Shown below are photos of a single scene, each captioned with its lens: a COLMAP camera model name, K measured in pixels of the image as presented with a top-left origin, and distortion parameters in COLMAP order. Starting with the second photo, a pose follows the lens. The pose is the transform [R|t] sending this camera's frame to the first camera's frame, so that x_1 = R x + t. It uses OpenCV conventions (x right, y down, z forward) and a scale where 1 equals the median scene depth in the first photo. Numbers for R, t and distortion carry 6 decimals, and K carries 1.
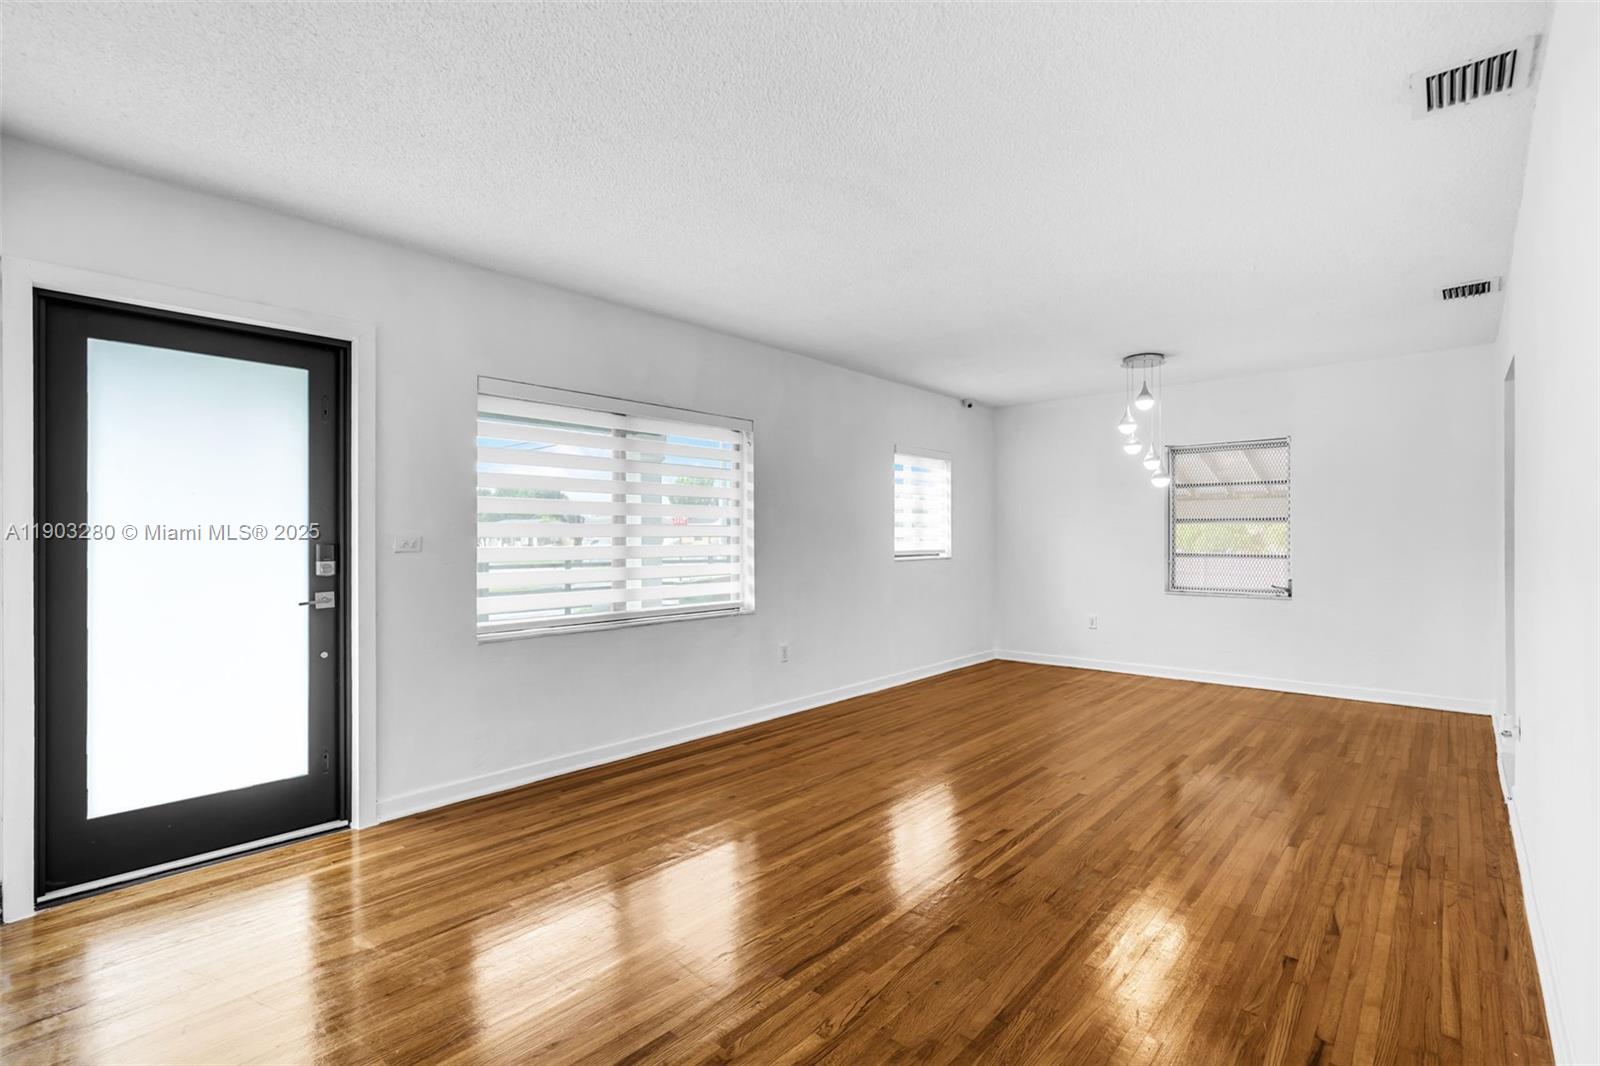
lens RADIAL K [[730.6, 0, 796.0], [0, 730.6, 540.2], [0, 0, 1]] dist [-0.000071, 0.000388]
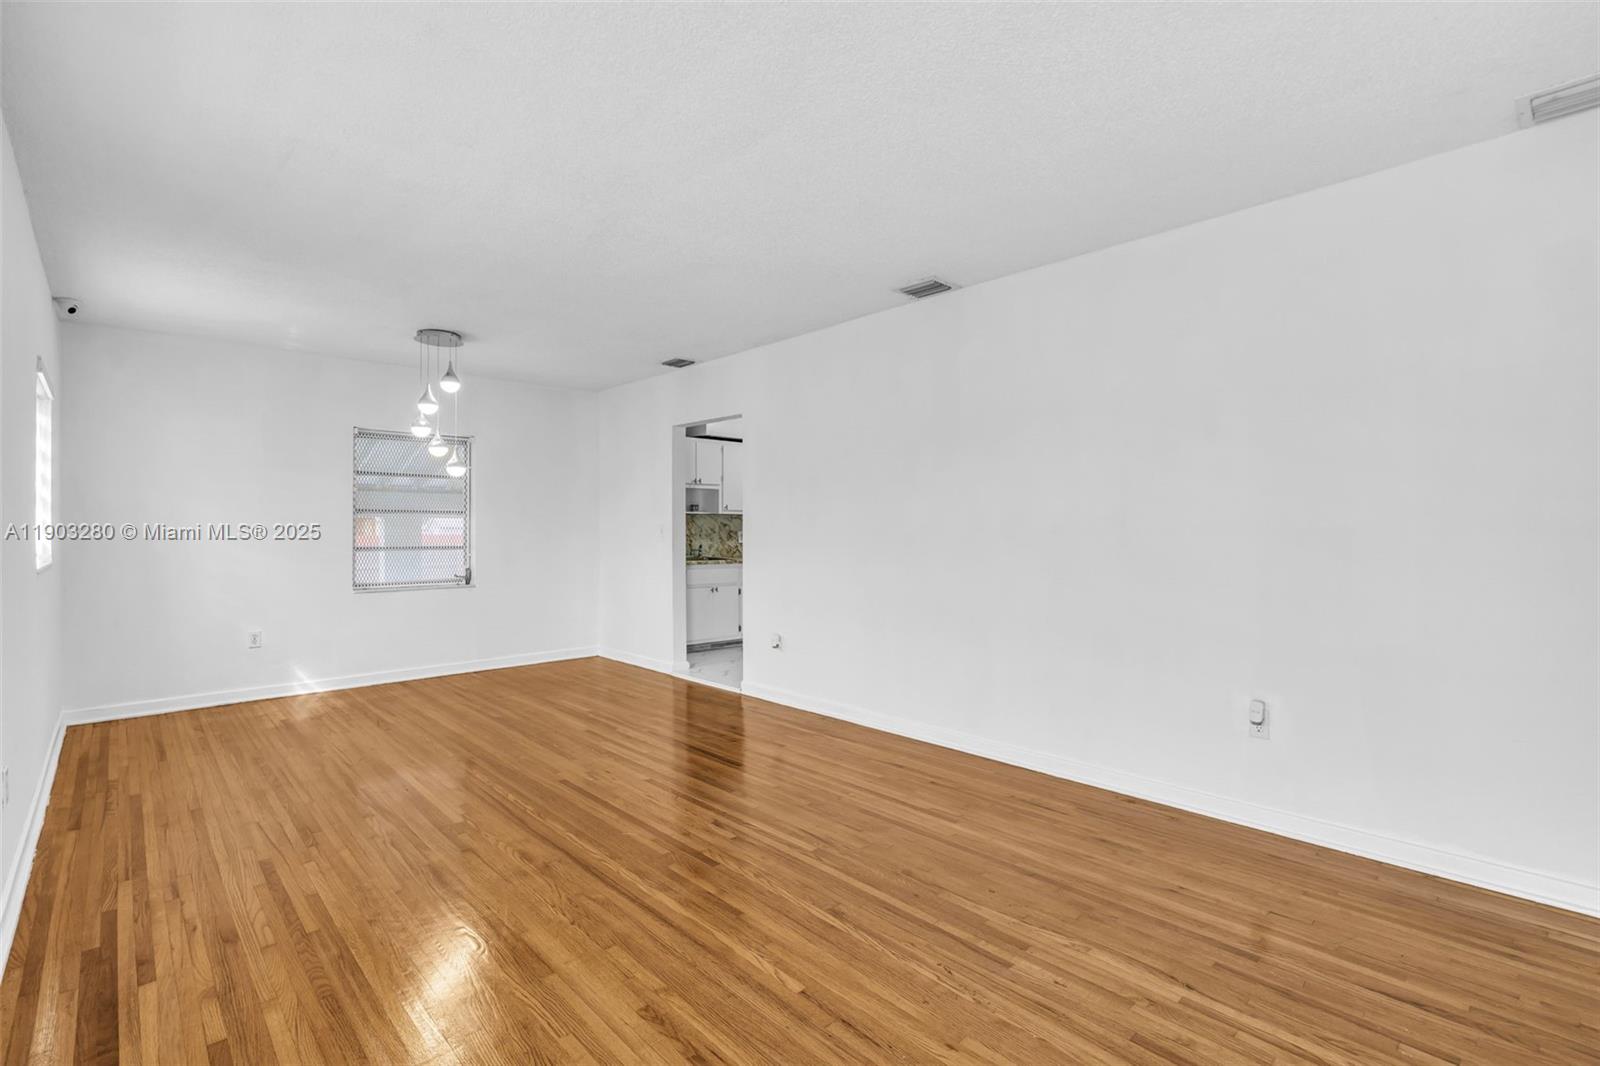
lens RADIAL K [[730.6, 0, 796.0], [0, 730.6, 540.2], [0, 0, 1]] dist [-0.000071, 0.000388]
pose [[0.097063, -0.013846, 0.995182, -0.498868], [0.005244, 0.999896, 0.013400, -0.000007], [-0.995264, 0.003918, 0.097125, 0.574849]]
